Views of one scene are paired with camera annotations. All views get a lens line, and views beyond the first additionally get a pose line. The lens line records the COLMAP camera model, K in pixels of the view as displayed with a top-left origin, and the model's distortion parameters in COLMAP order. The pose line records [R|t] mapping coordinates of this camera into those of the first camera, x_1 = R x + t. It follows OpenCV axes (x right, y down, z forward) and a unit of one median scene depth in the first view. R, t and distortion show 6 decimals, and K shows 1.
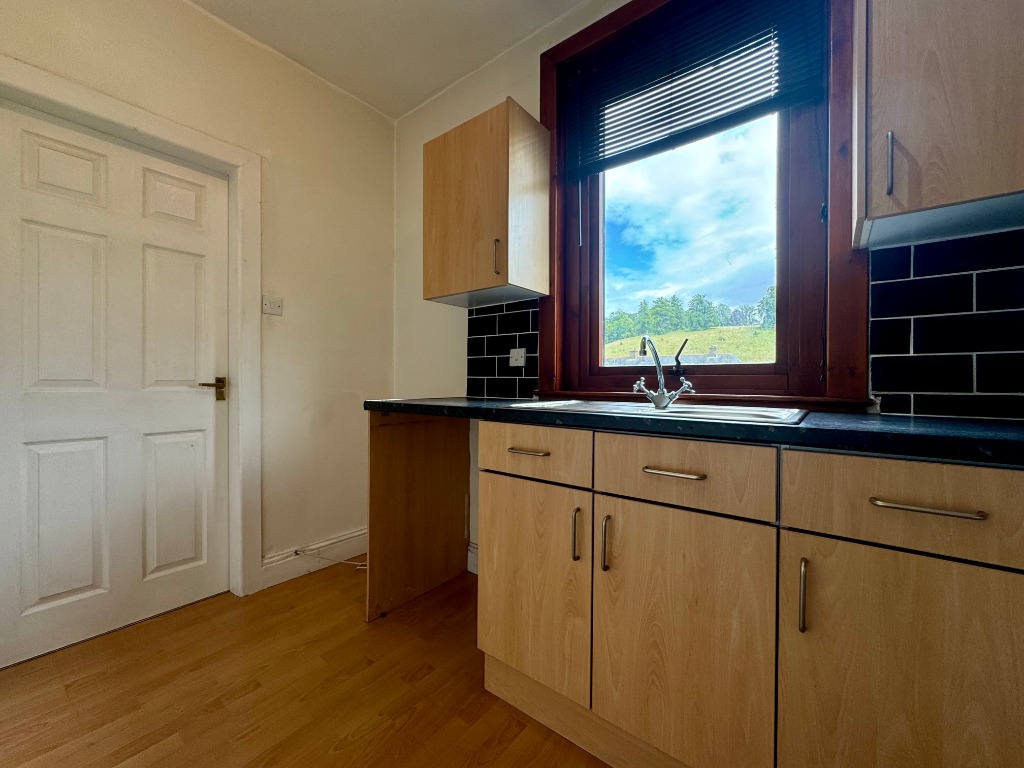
lens RADIAL K [[409.4, 0, 512.0], [0, 409.4, 384.0], [0, 0, 1]] dist [-0.001712, -0.000087]
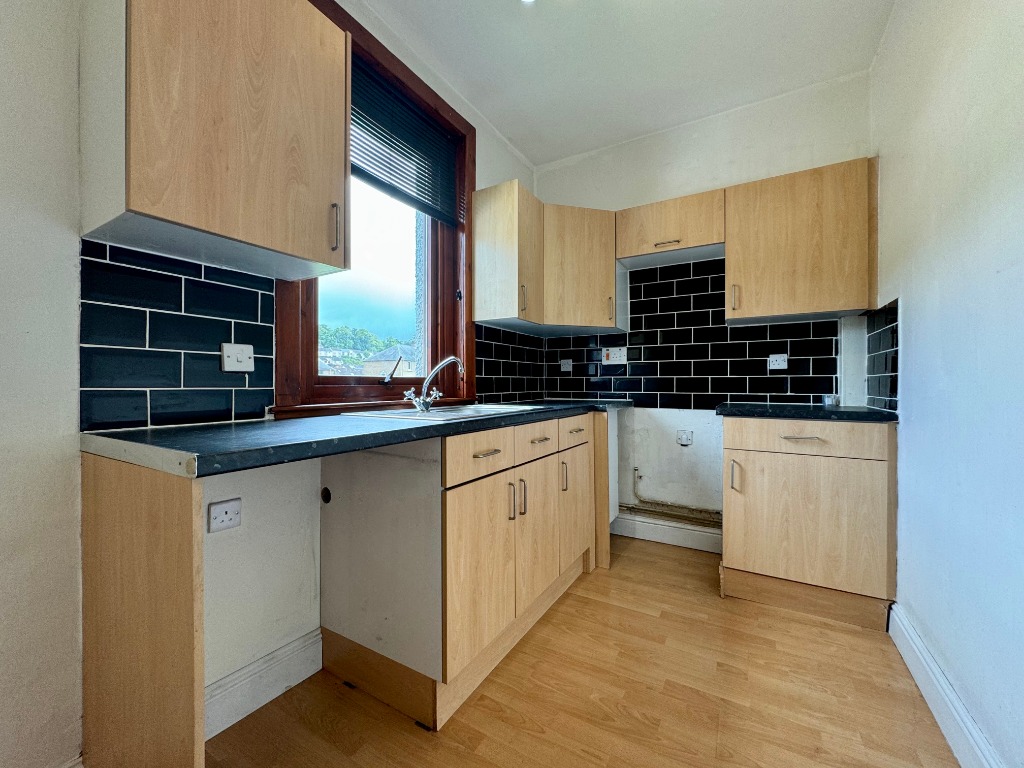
lens RADIAL K [[409.4, 0, 512.0], [0, 409.4, 384.0], [0, 0, 1]] dist [-0.001712, -0.000087]
pose [[-0.129371, -0.000693, 0.991596, -0.811815], [0.008081, 0.999966, 0.001753, -0.024763], [-0.991563, 0.008240, -0.129361, 0.775838]]
